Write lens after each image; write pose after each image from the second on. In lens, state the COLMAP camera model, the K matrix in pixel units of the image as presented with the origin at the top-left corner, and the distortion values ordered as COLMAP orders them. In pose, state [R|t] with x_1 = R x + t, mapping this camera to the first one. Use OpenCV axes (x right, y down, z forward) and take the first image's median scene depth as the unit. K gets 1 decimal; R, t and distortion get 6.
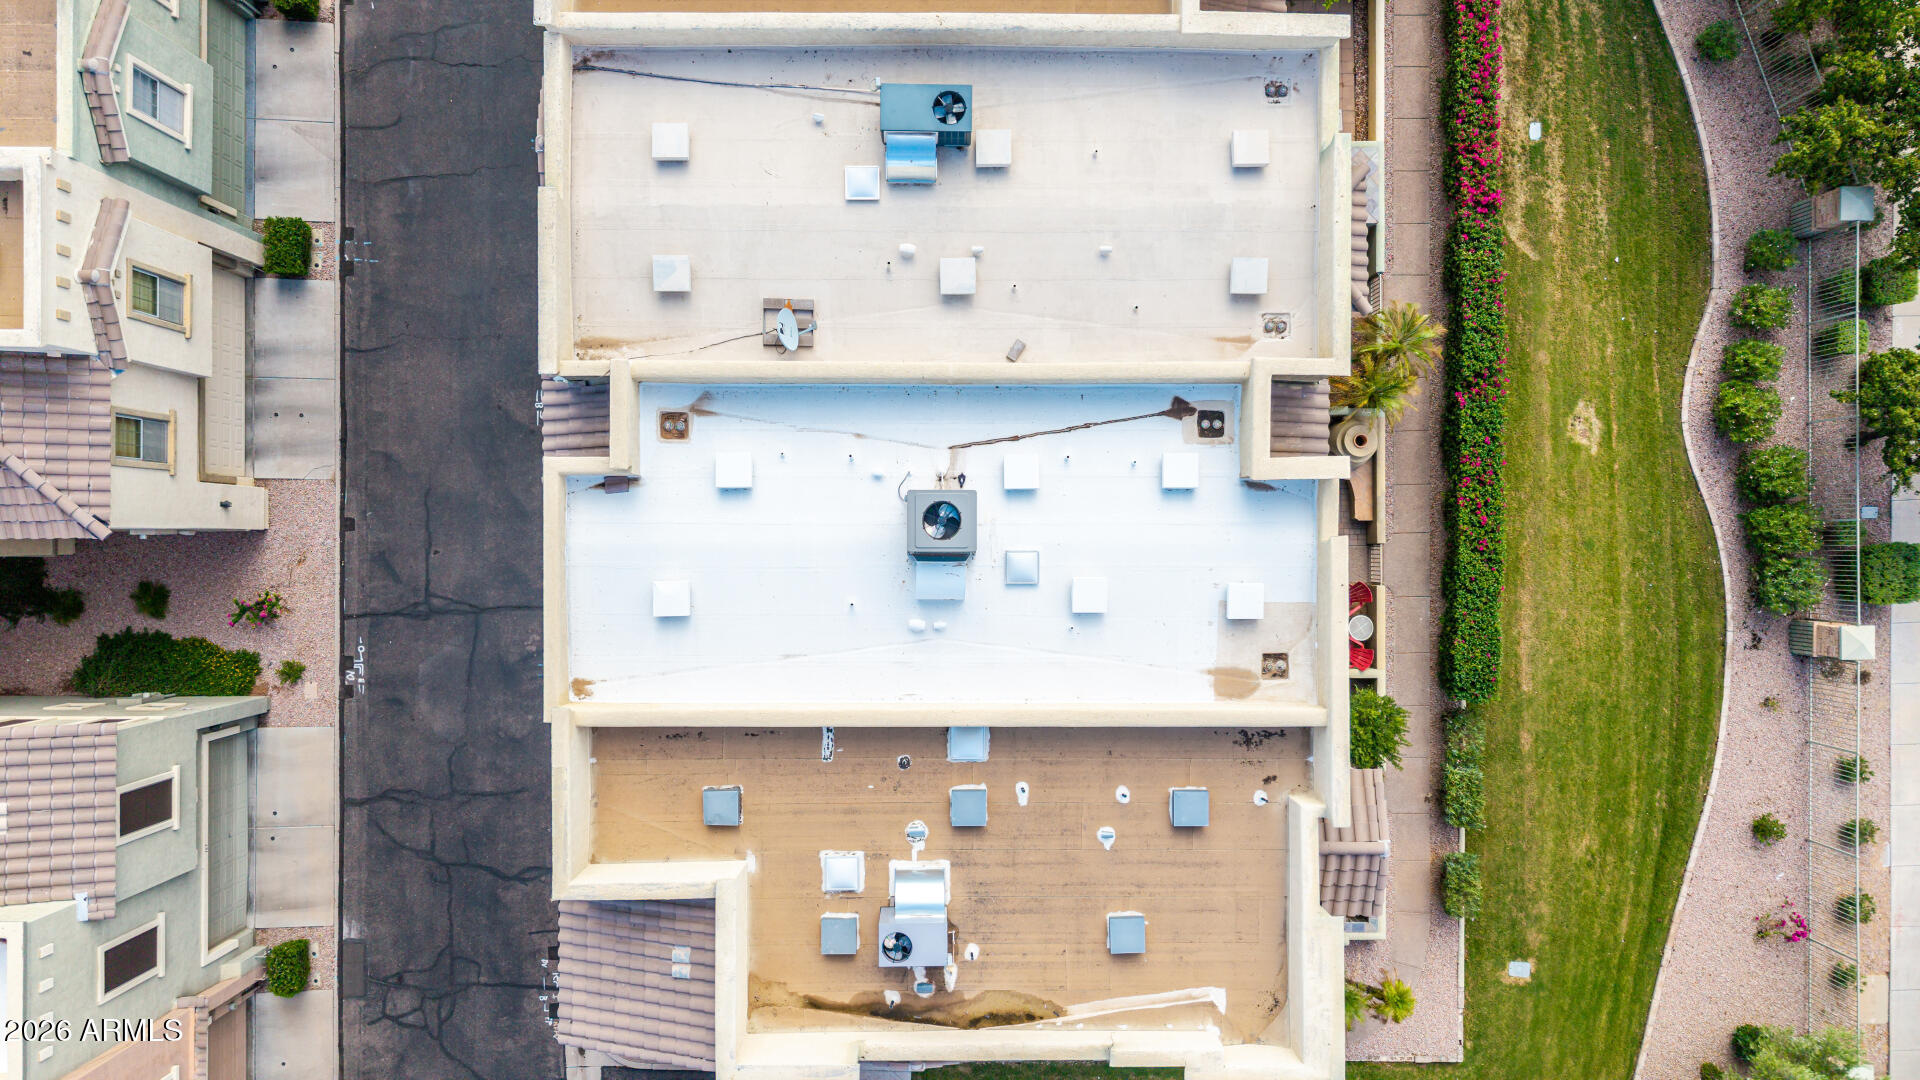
lens RADIAL K [[1308.4, 0, 960.0], [0, 1308.4, 540.0], [0, 0, 1]] dist [0.095660, -0.001561]
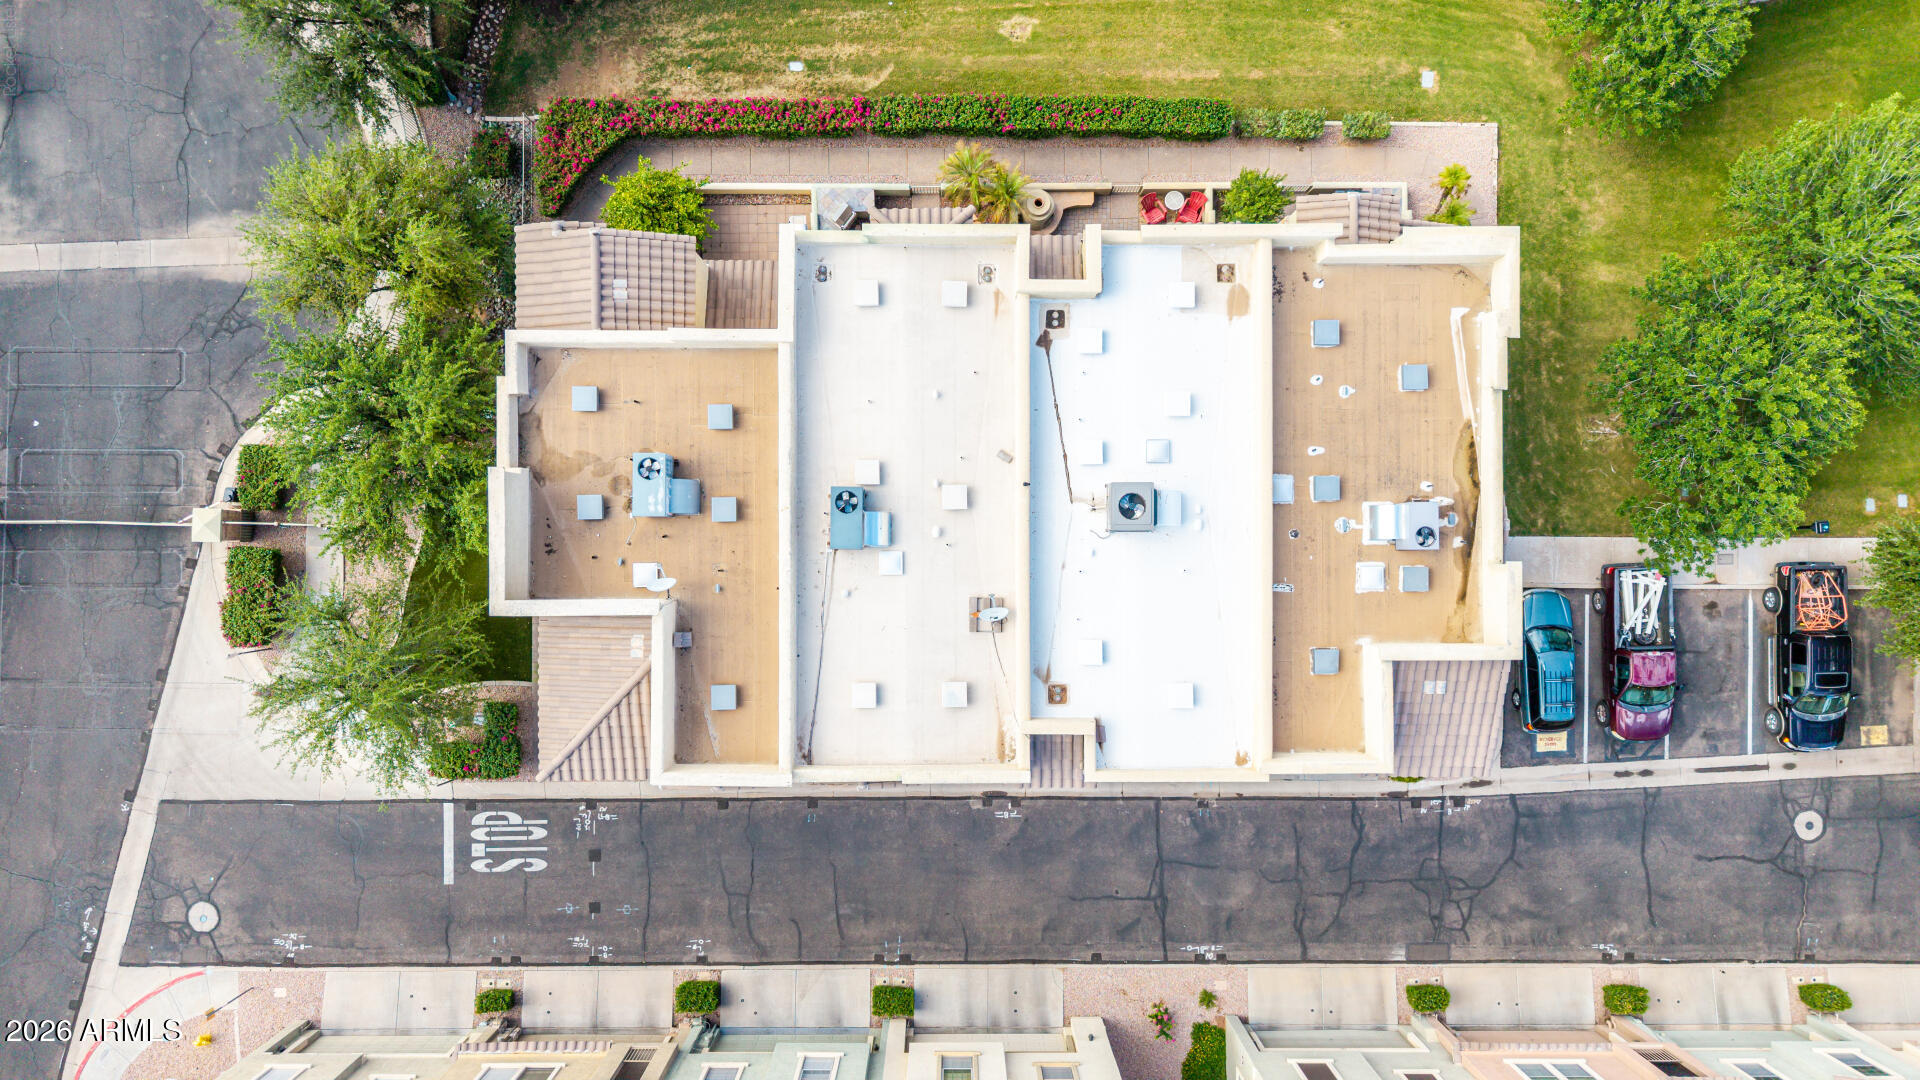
lens RADIAL K [[1385.8, 0, 960.0], [0, 1385.8, 540.0], [0, 0, 1]] dist [0.200973, -0.218447]
pose [[-0.001942, -0.999998, -0.000913, -0.039331], [0.999428, -0.001972, 0.033763, -0.204038], [-0.033765, -0.000847, 0.999429, -0.426056]]
